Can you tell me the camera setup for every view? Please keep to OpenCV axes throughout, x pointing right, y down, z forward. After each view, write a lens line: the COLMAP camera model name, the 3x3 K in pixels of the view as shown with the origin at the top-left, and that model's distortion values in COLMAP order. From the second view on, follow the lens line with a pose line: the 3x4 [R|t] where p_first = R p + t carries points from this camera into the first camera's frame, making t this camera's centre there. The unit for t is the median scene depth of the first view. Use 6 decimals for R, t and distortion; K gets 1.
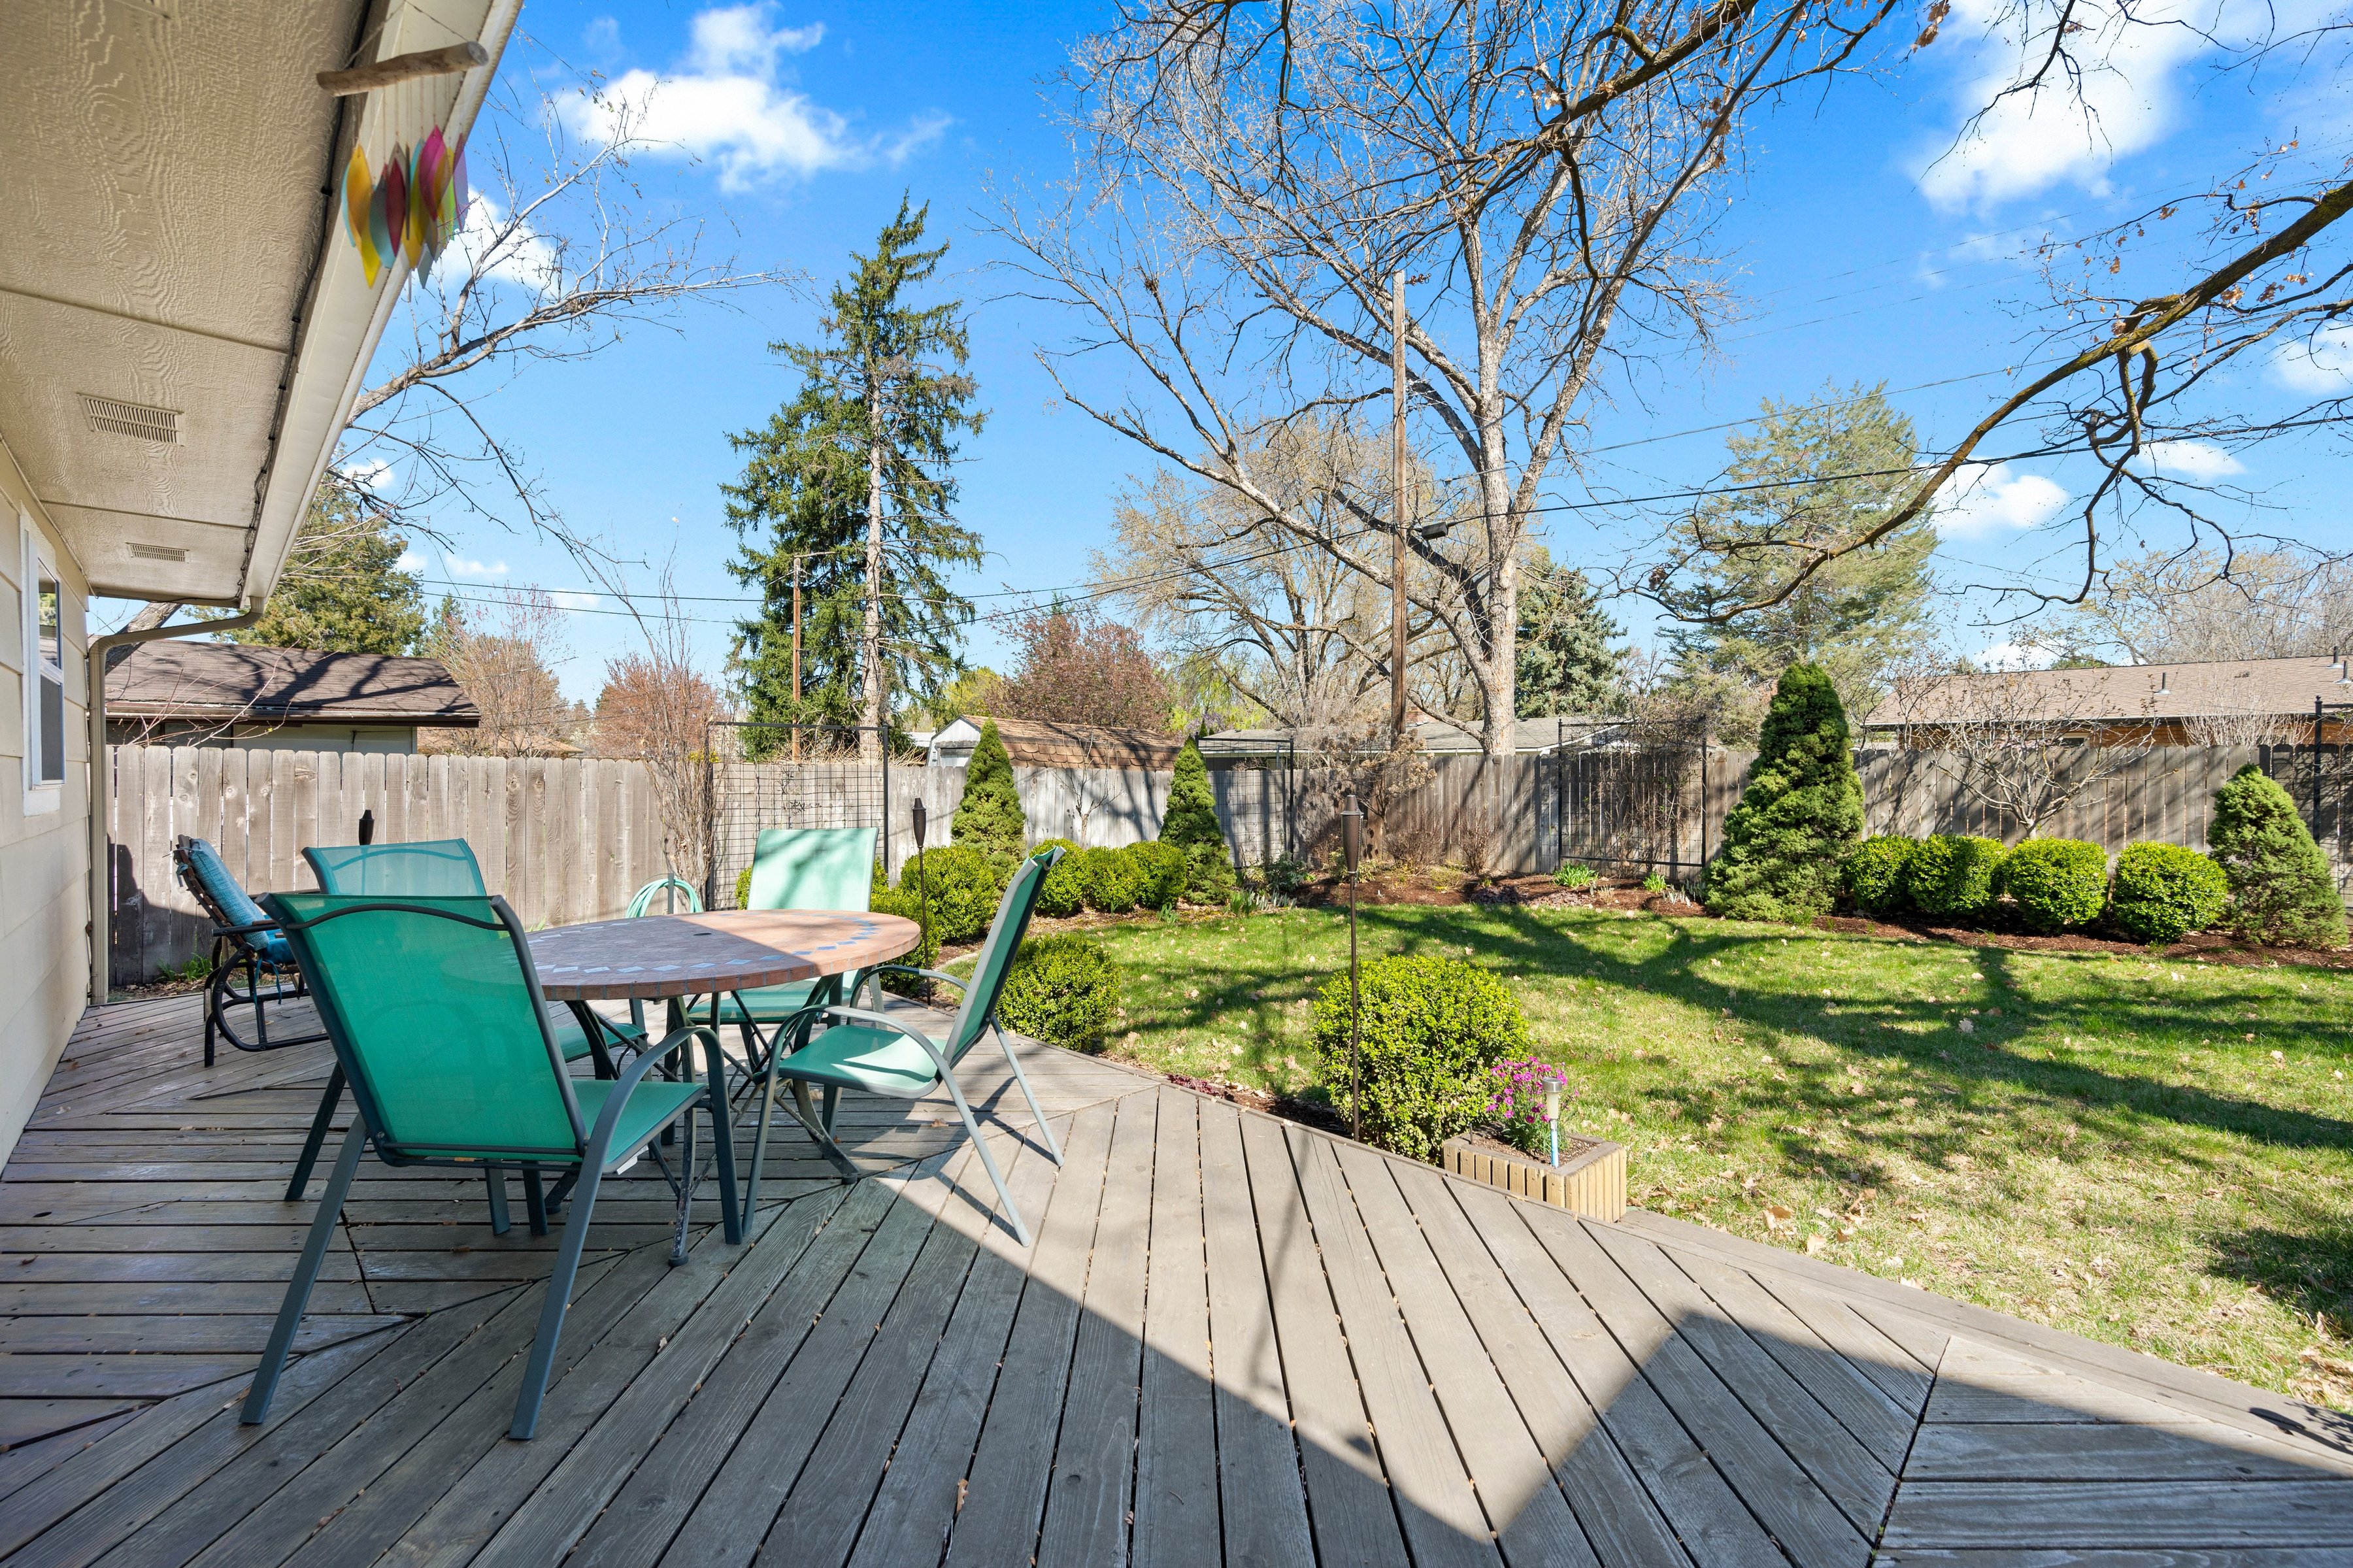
lens RADIAL K [[977.0, 0, 1181.4], [0, 977.0, 788.7], [0, 0, 1]] dist [0.000864, 0.000041]
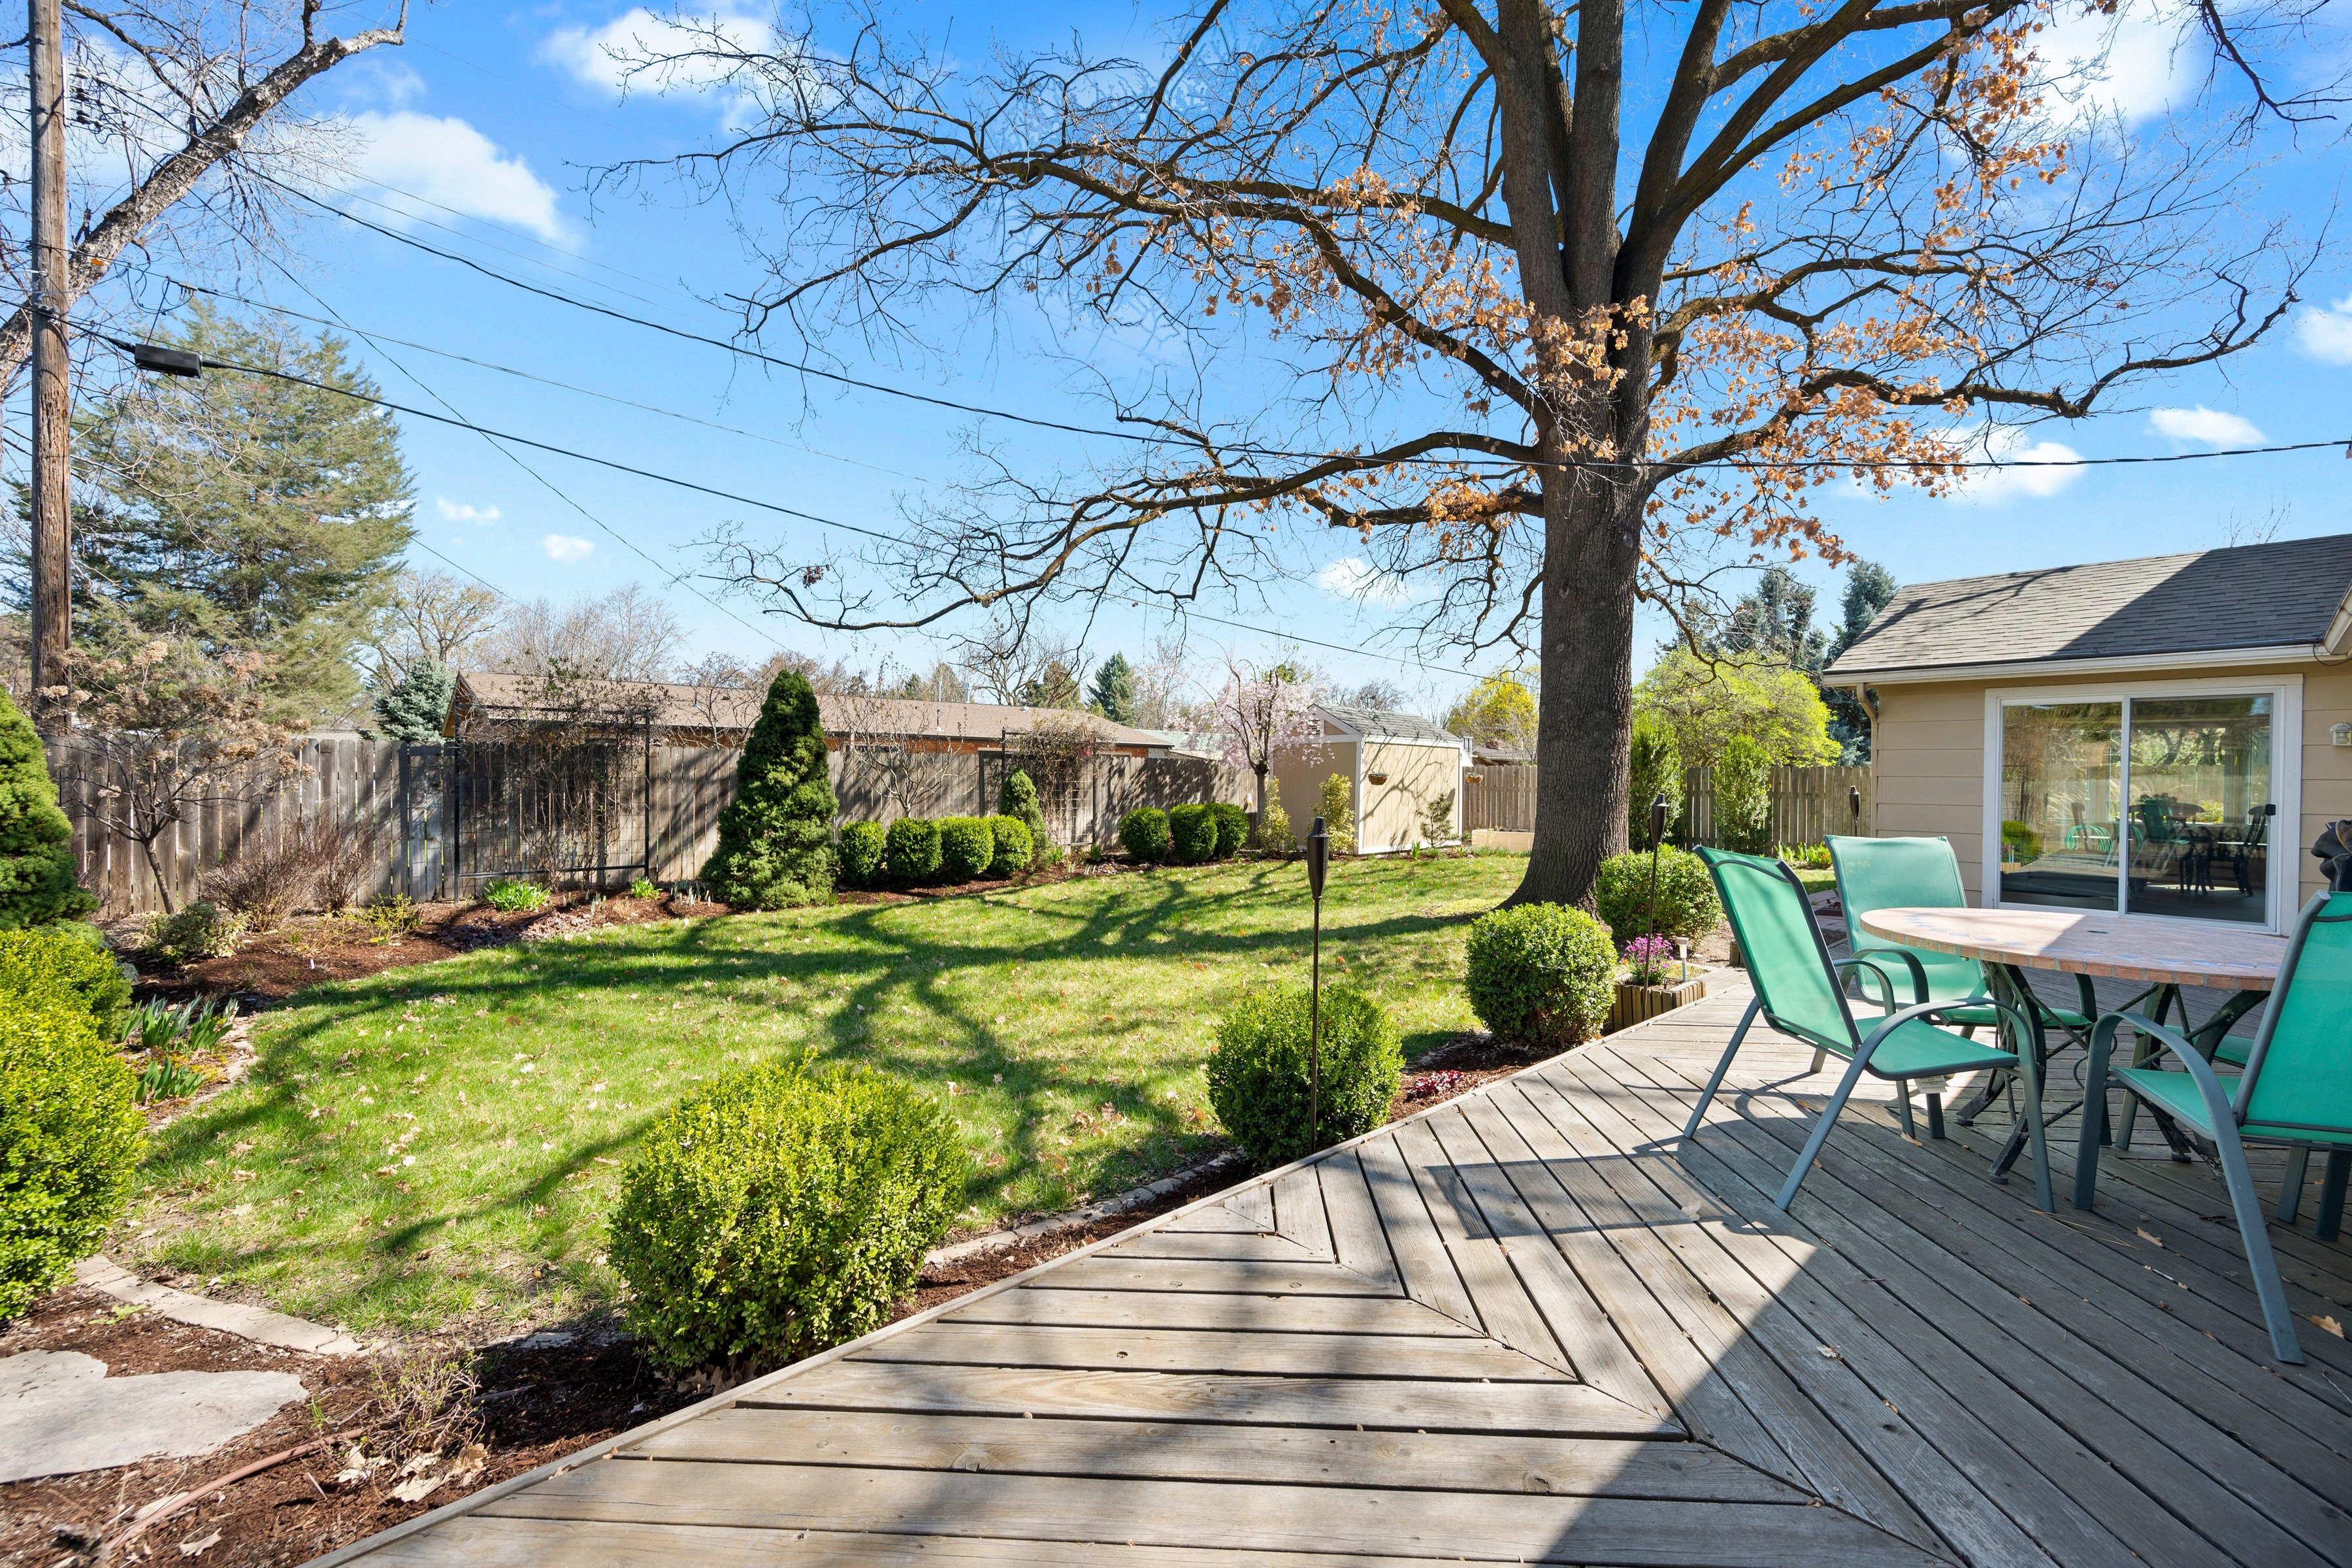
lens RADIAL K [[937.6, 0, 1180.4], [0, 937.6, 784.0], [0, 0, 1]] dist [0.001232, 0.000184]
pose [[0.058439, -0.011397, 0.998226, -0.411983], [0.006716, 0.999917, 0.011024, -0.008370], [-0.998268, 0.006060, 0.058510, 0.507579]]
